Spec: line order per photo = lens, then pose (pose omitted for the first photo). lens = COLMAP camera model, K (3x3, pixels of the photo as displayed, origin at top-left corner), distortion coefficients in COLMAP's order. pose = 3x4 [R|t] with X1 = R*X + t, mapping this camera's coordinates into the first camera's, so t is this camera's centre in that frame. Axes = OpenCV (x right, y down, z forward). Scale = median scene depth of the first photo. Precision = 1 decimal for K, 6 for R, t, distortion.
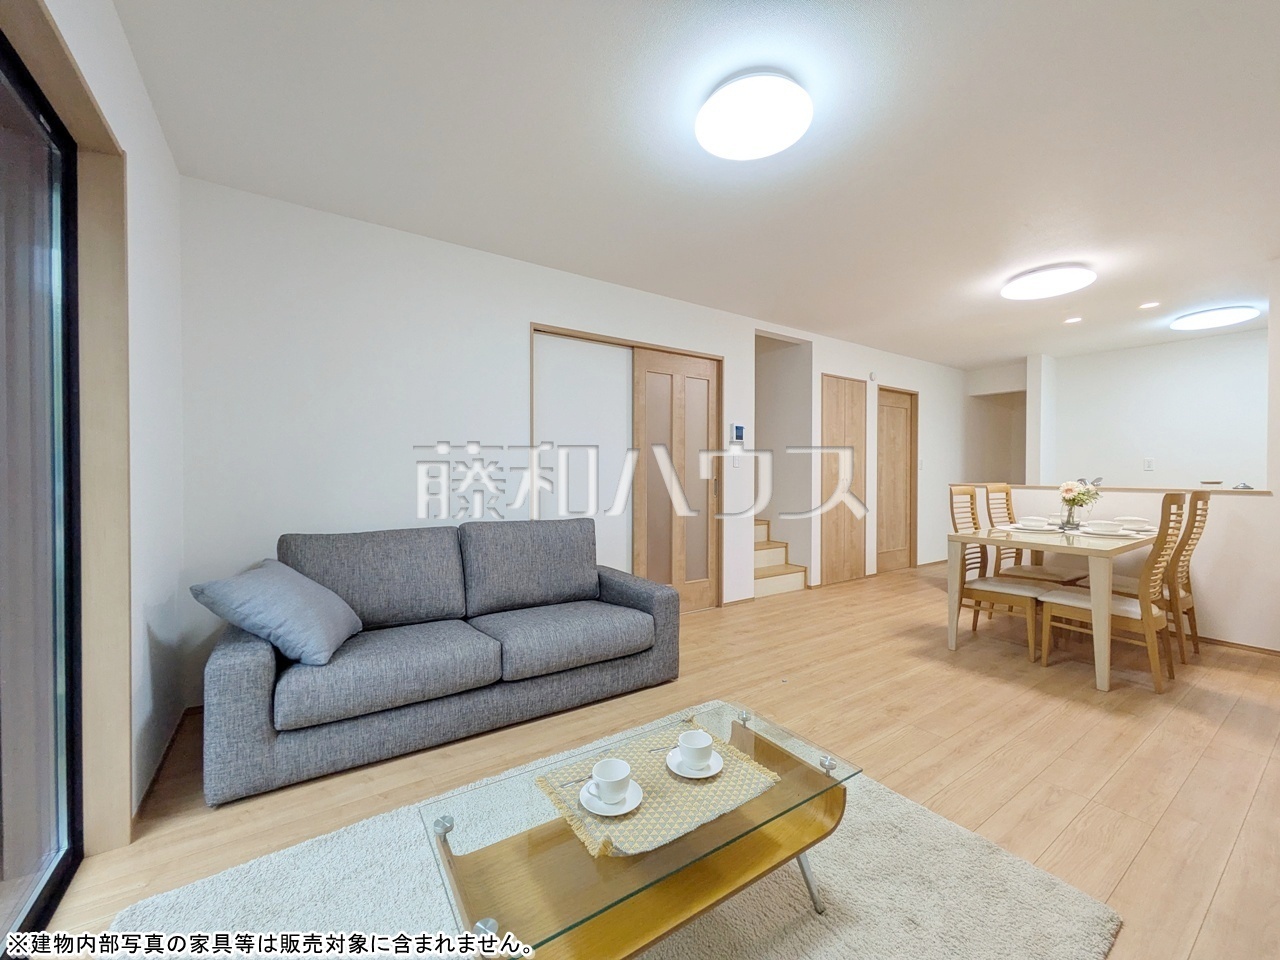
lens RADIAL K [[499.2, 0, 637.4], [0, 499.2, 478.5], [0, 0, 1]] dist [-0.007669, -0.000994]
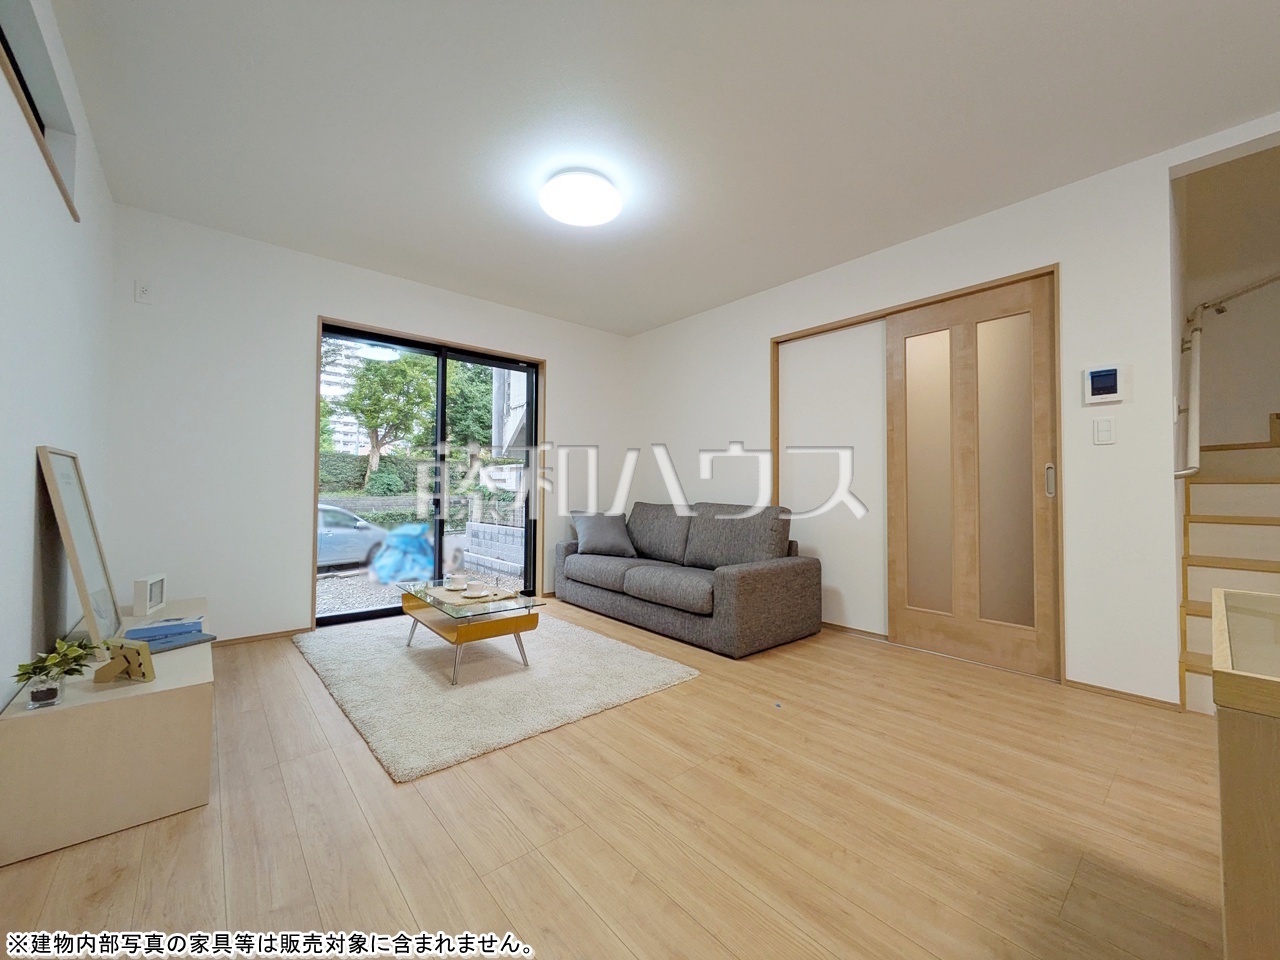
lens RADIAL K [[499.2, 0, 638.2], [0, 499.2, 479.5], [0, 0, 1]] dist [-0.007669, -0.000994]
pose [[0.128140, -0.020788, -0.991538, 1.113159], [-0.020052, 0.999522, -0.023547, 0.064852], [0.991553, 0.022899, 0.127662, 0.684503]]
